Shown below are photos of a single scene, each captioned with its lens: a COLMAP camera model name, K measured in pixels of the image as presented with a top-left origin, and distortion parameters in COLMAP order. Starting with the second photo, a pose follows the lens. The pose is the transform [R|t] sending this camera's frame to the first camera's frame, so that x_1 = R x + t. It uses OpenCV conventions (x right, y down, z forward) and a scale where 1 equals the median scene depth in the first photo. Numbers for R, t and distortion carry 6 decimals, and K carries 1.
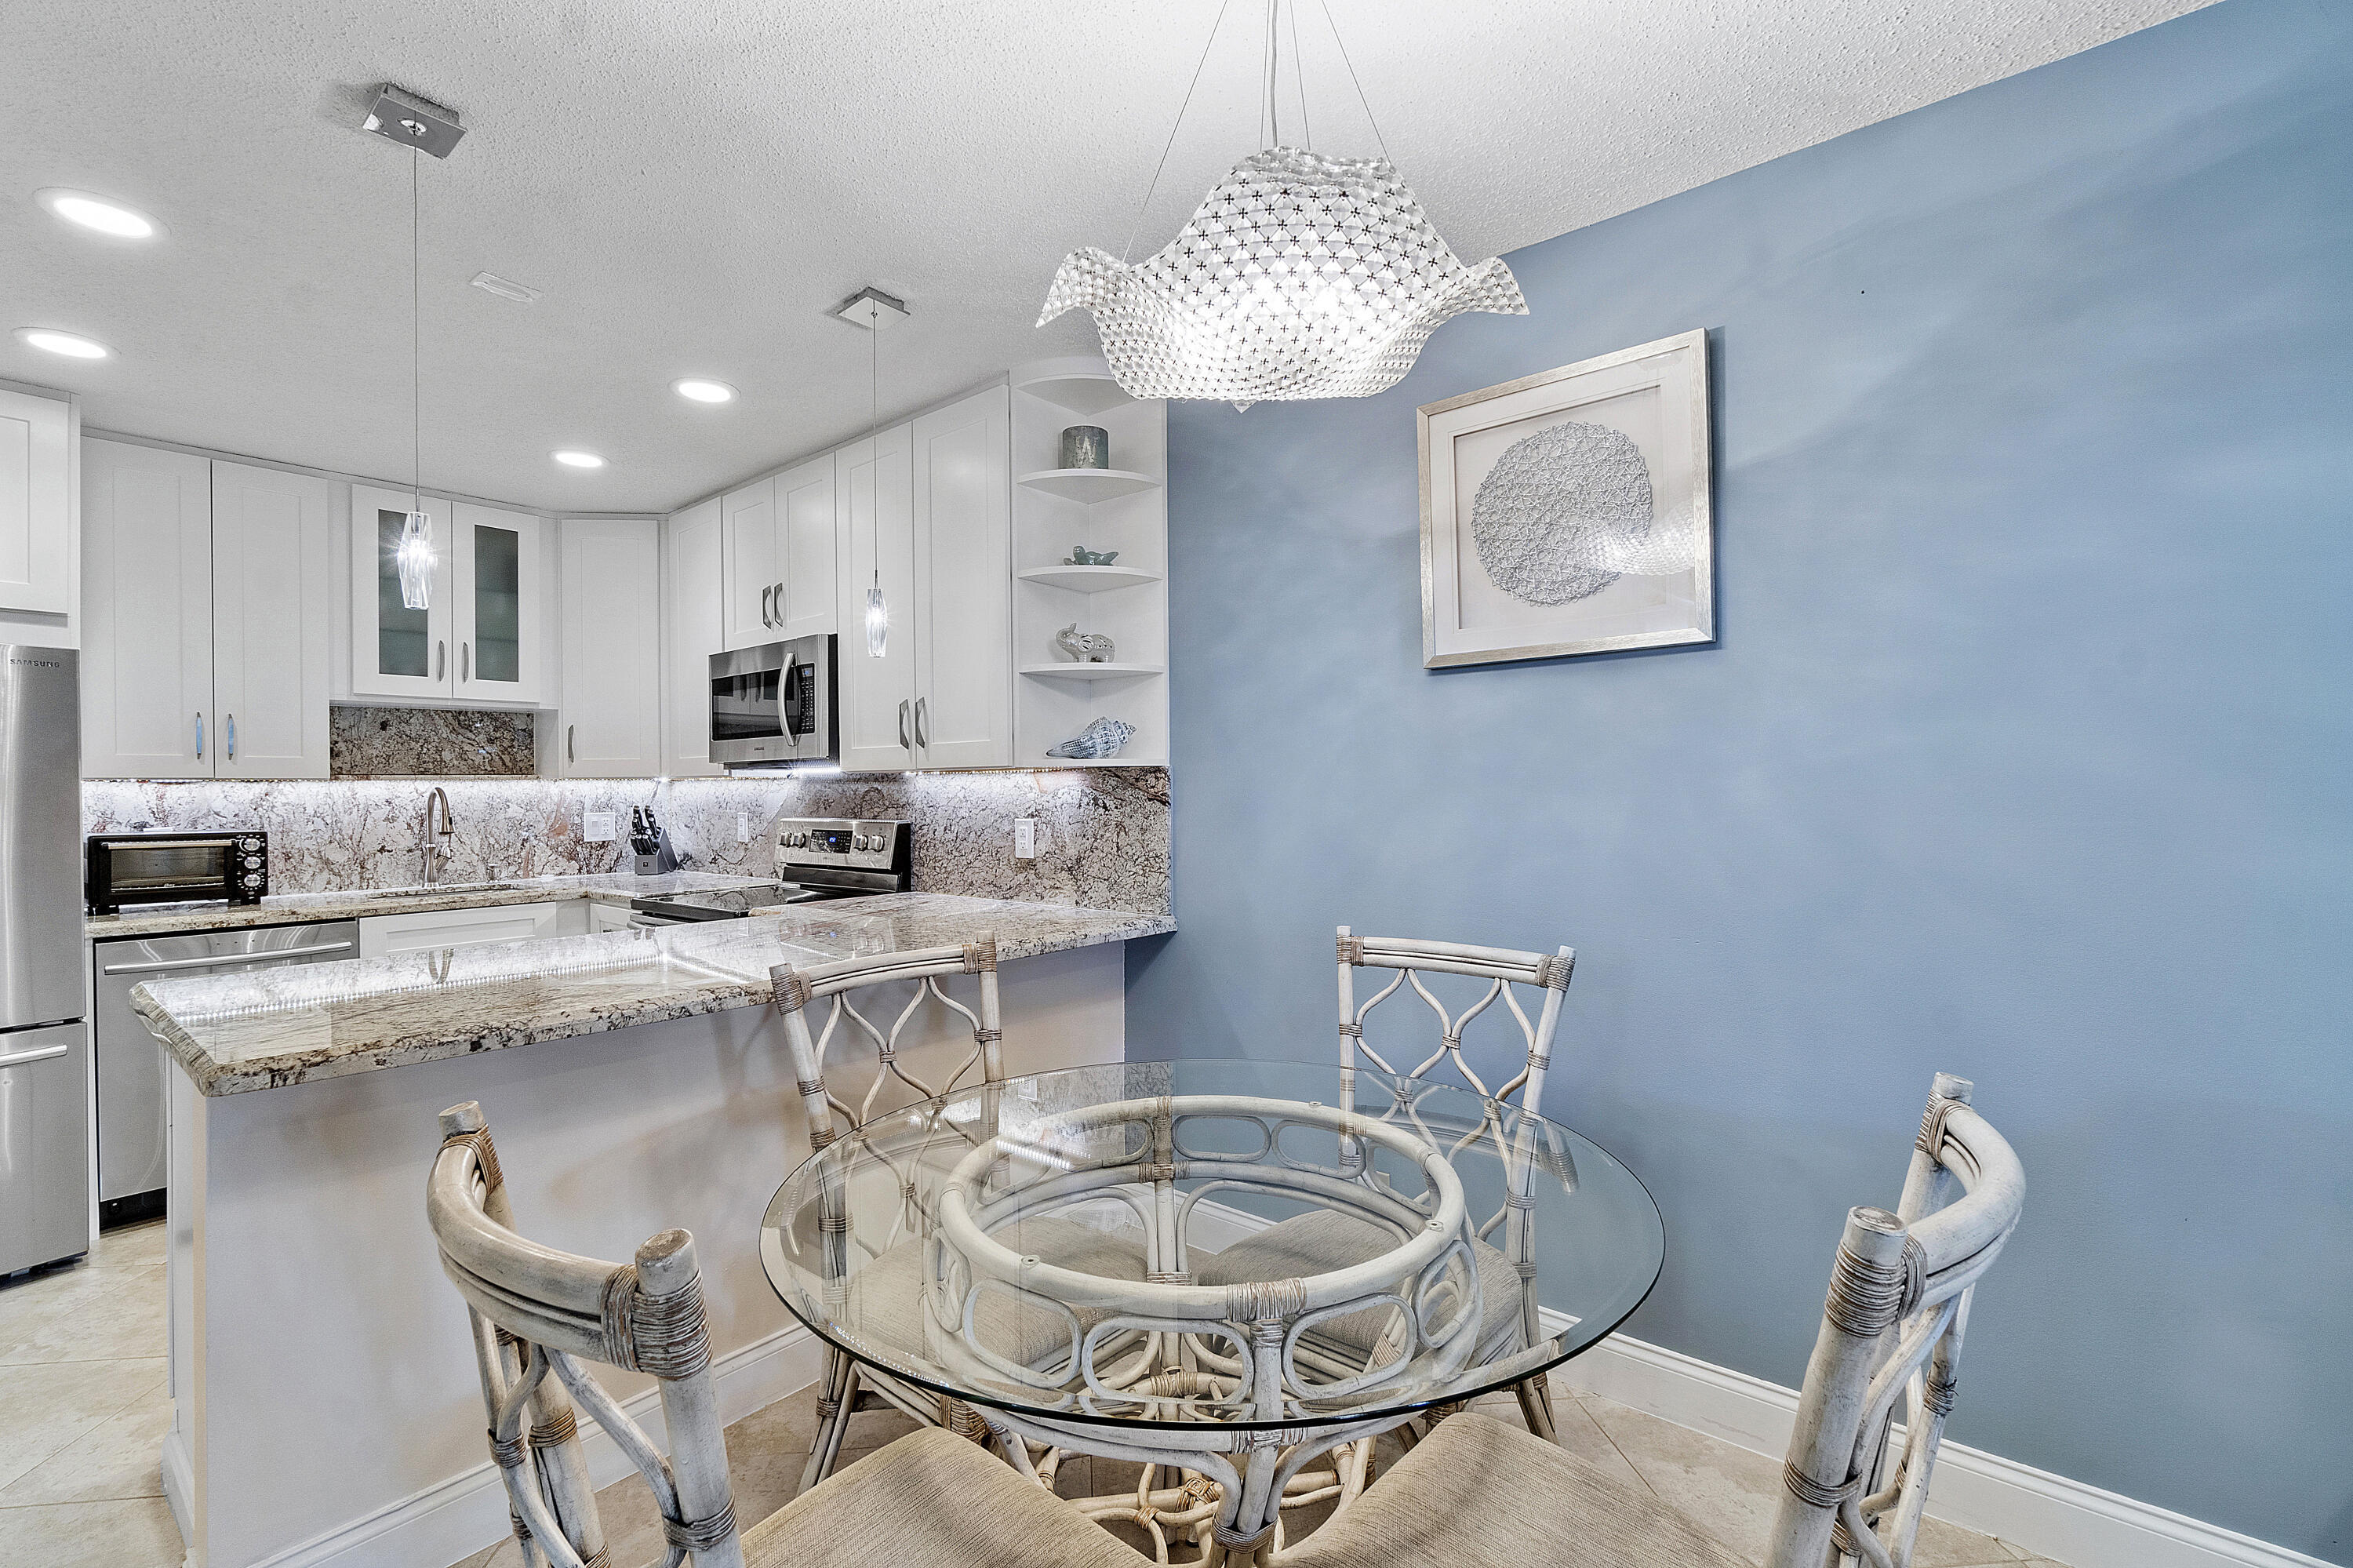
lens RADIAL K [[1014.2, 0, 1164.1], [0, 1014.2, 780.0], [0, 0, 1]] dist [-0.009028, 0.002156]
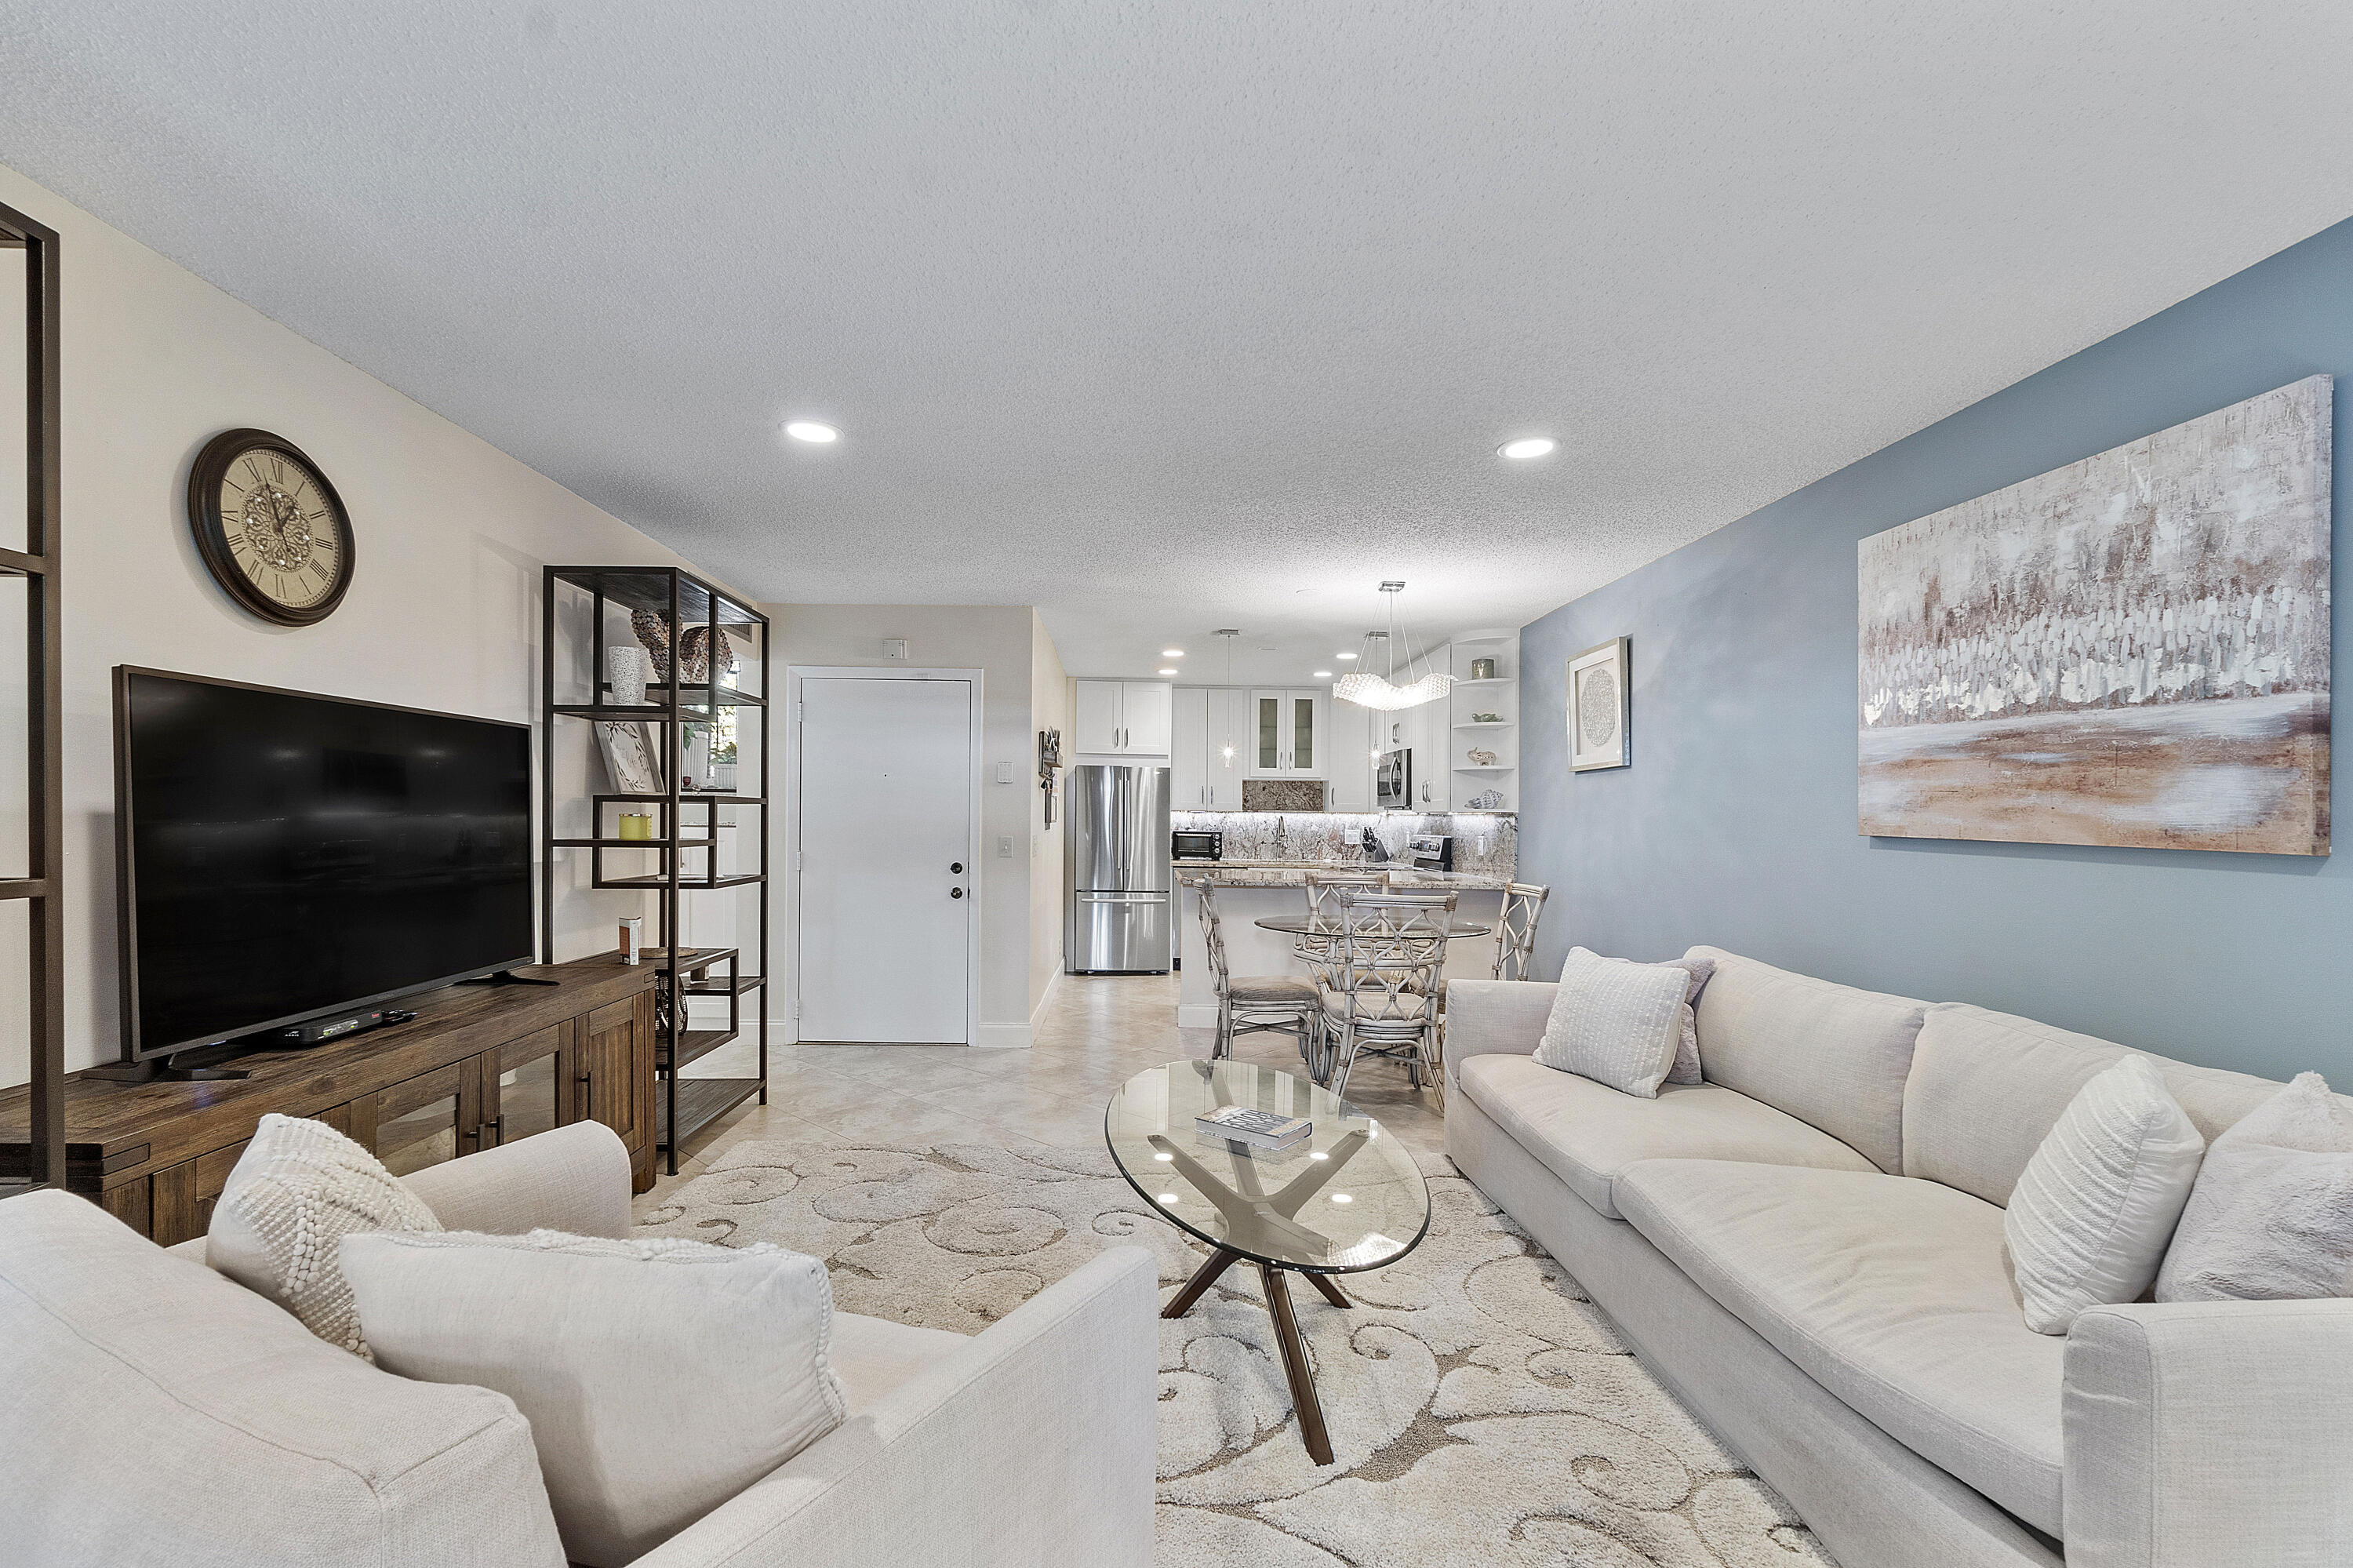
lens RADIAL K [[1014.2, 0, 1152.4], [0, 1014.2, 829.5], [0, 0, 1]] dist [-0.009028, 0.002156]
pose [[0.653270, 0.028056, -0.756605, 0.907258], [-0.014138, 0.999591, 0.024859, -0.016844], [0.756993, -0.005543, 0.653399, -0.786559]]
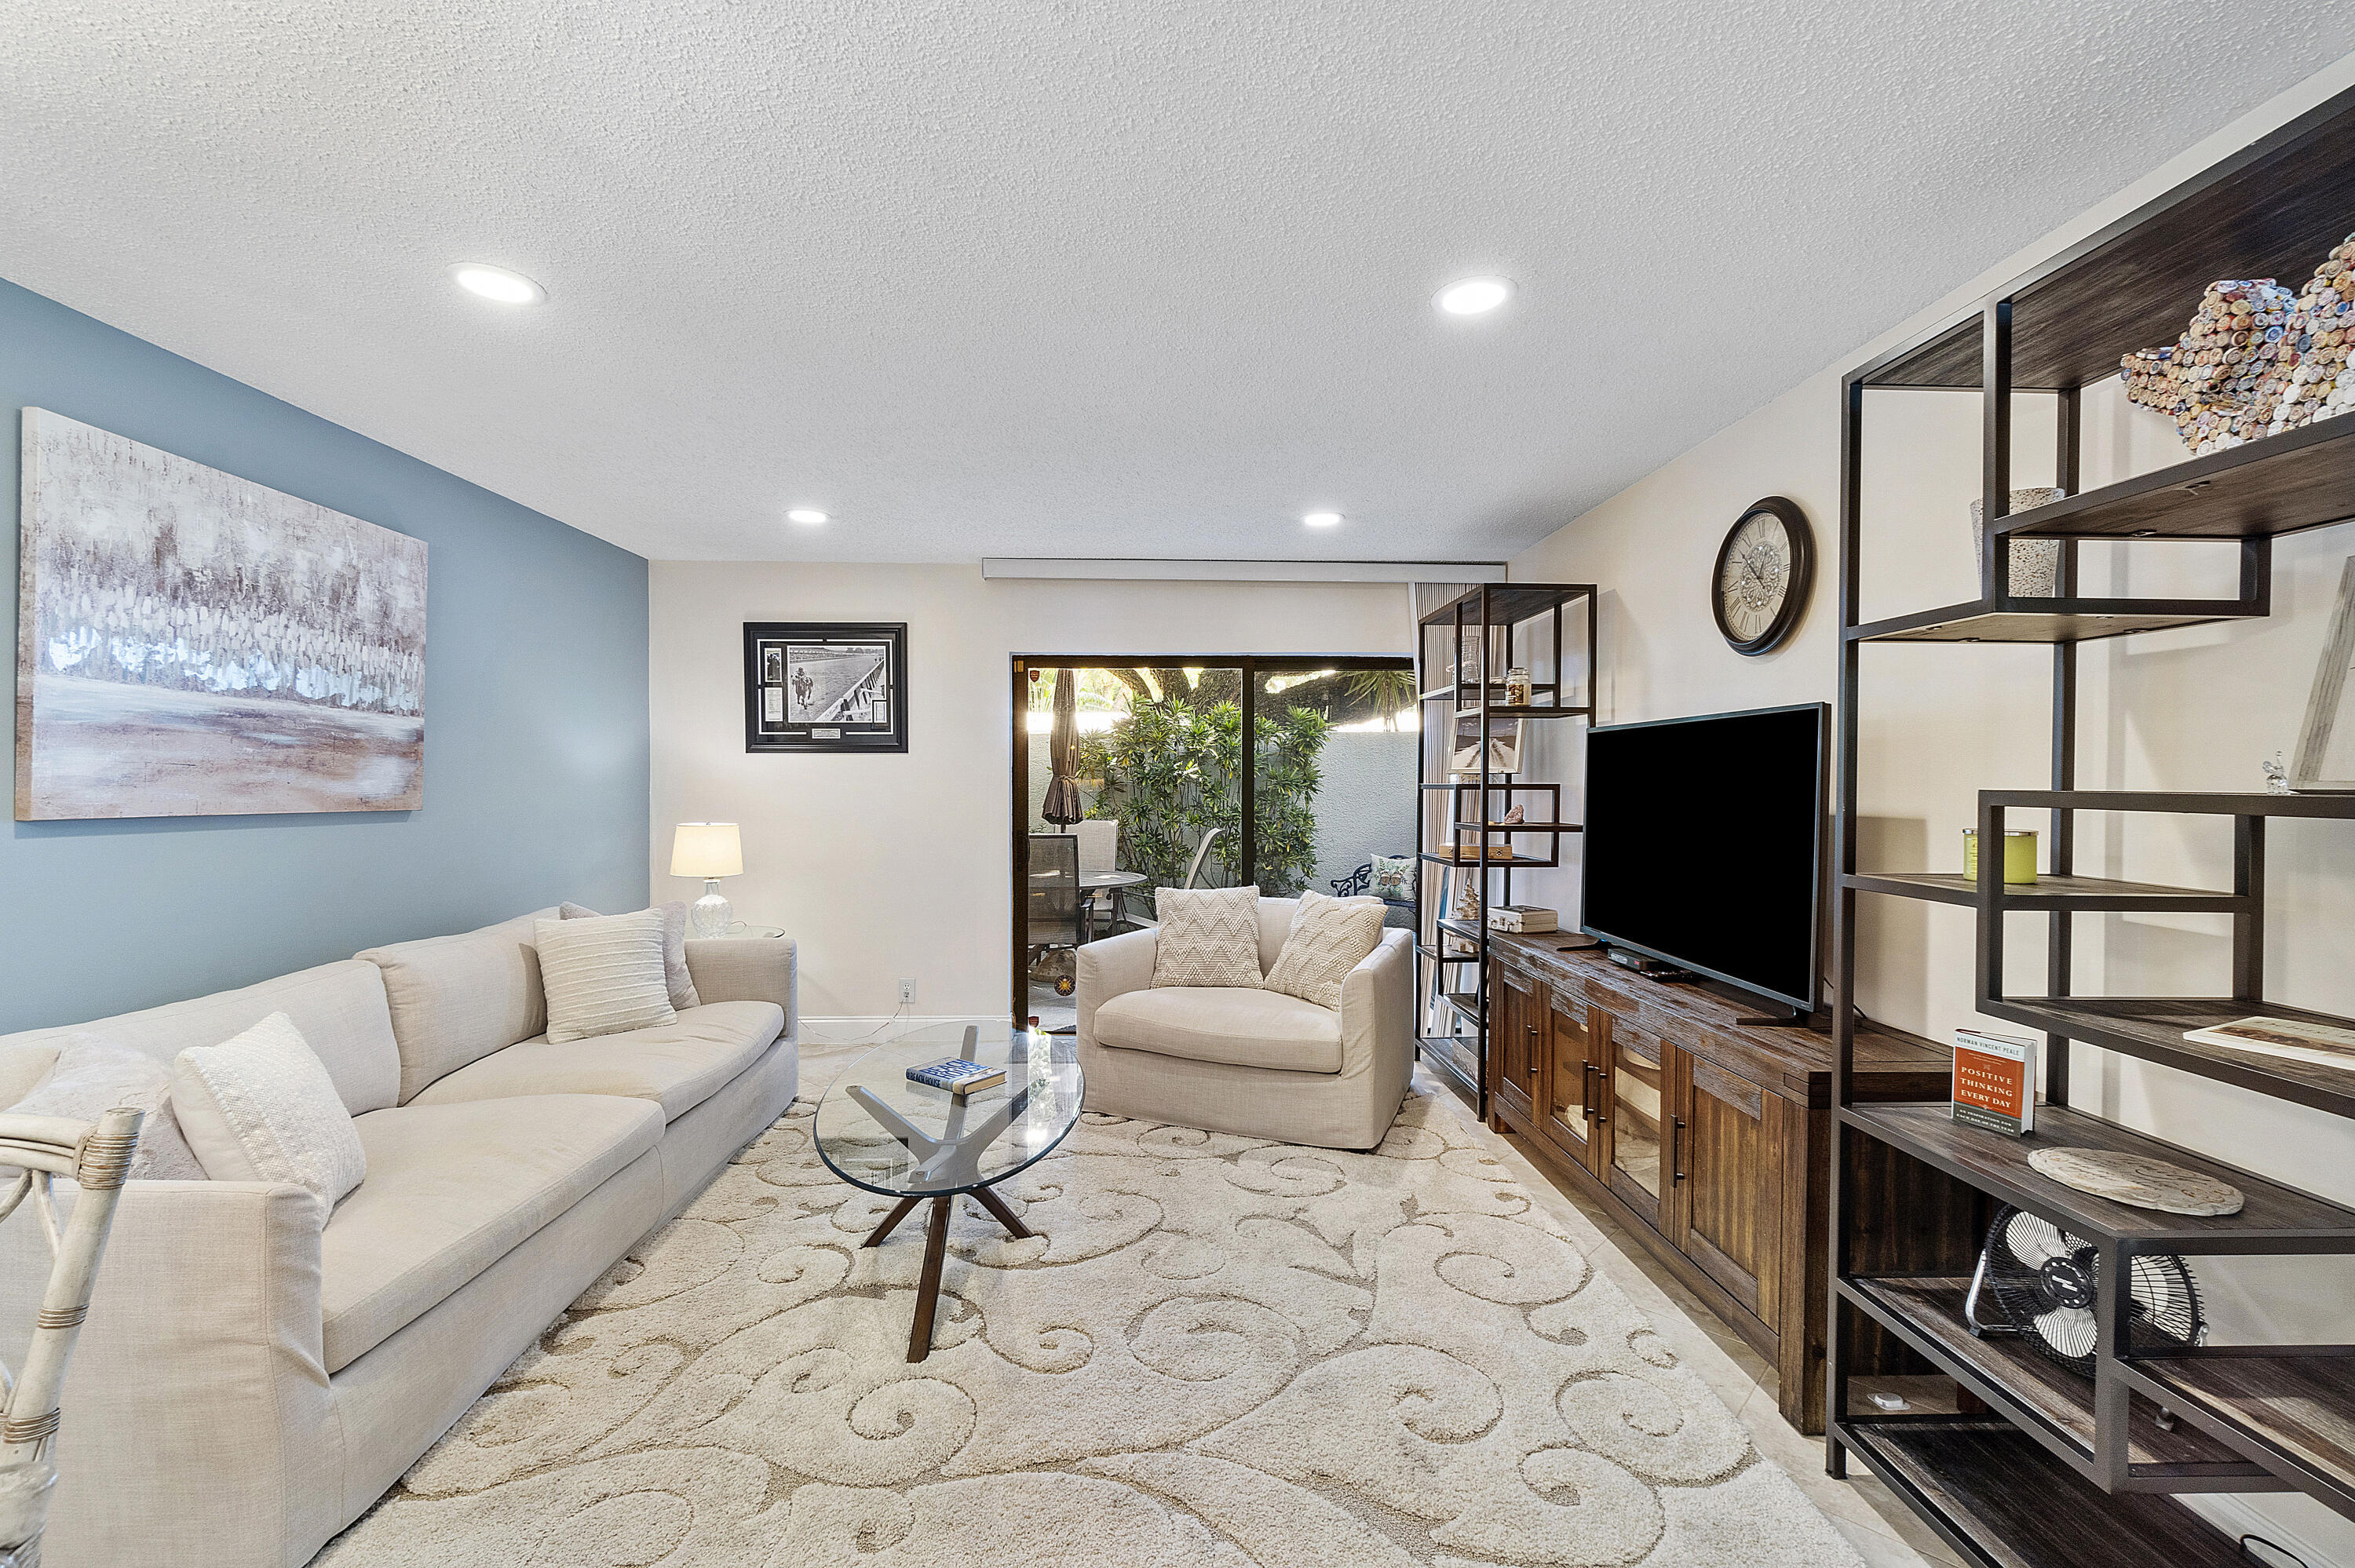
lens RADIAL K [[1014.9, 0, 1170.1], [0, 1014.9, 798.0], [0, 0, 1]] dist [-0.009028, 0.002156]
pose [[-0.657240, -0.005806, 0.753659, -0.310916], [-0.001022, 0.999976, 0.006813, -0.017321], [-0.753681, 0.003708, -0.657230, 0.145974]]
